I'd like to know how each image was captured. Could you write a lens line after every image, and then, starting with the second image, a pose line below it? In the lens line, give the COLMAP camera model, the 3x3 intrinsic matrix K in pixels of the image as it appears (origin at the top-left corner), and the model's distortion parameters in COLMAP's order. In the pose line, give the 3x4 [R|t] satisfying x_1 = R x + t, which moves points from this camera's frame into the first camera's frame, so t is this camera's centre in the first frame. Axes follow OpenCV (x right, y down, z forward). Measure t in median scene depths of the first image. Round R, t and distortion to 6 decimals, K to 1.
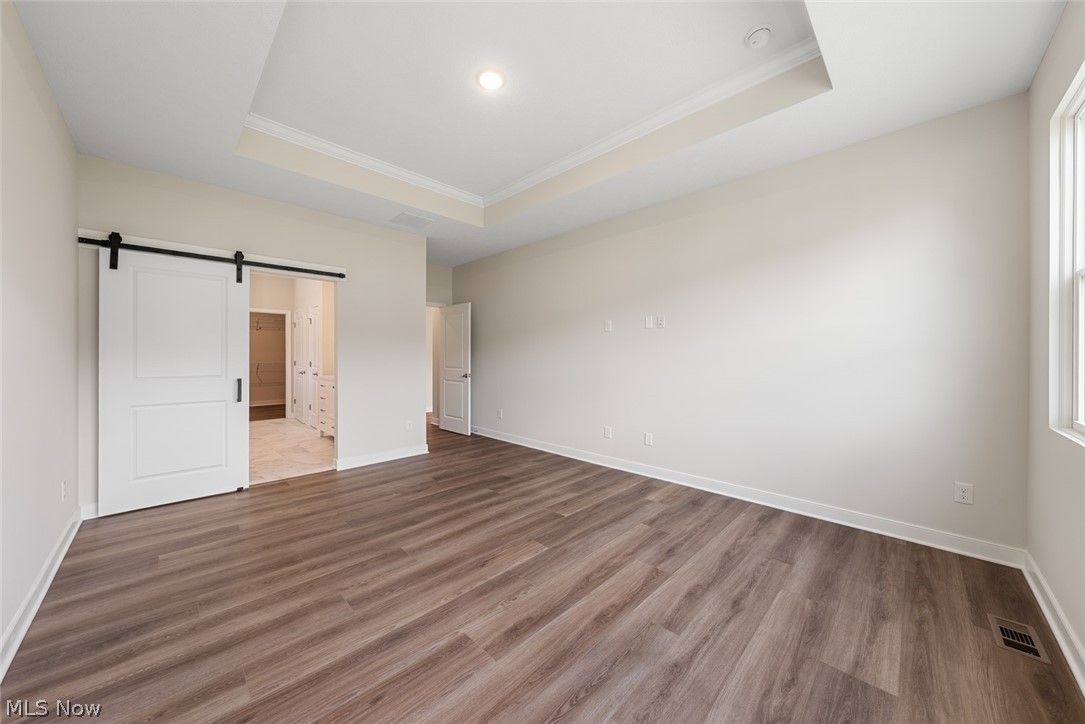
lens RADIAL K [[375.9, 0, 538.7], [0, 375.9, 358.6], [0, 0, 1]] dist [-0.001724, 0.000002]
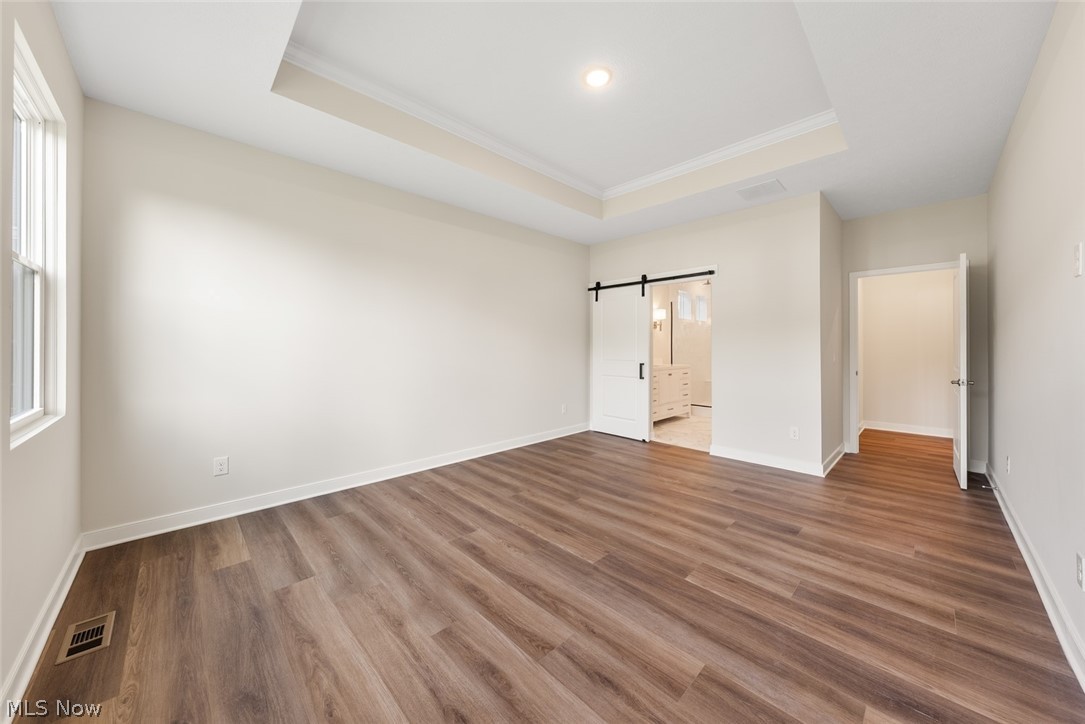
lens RADIAL K [[375.9, 0, 540.2], [0, 375.9, 348.4], [0, 0, 1]] dist [-0.001724, 0.000002]
pose [[-0.009313, 0.002272, -0.999954, 0.822372], [-0.008579, 0.999960, 0.002352, -0.004050], [0.999920, 0.008600, -0.009293, 0.791445]]
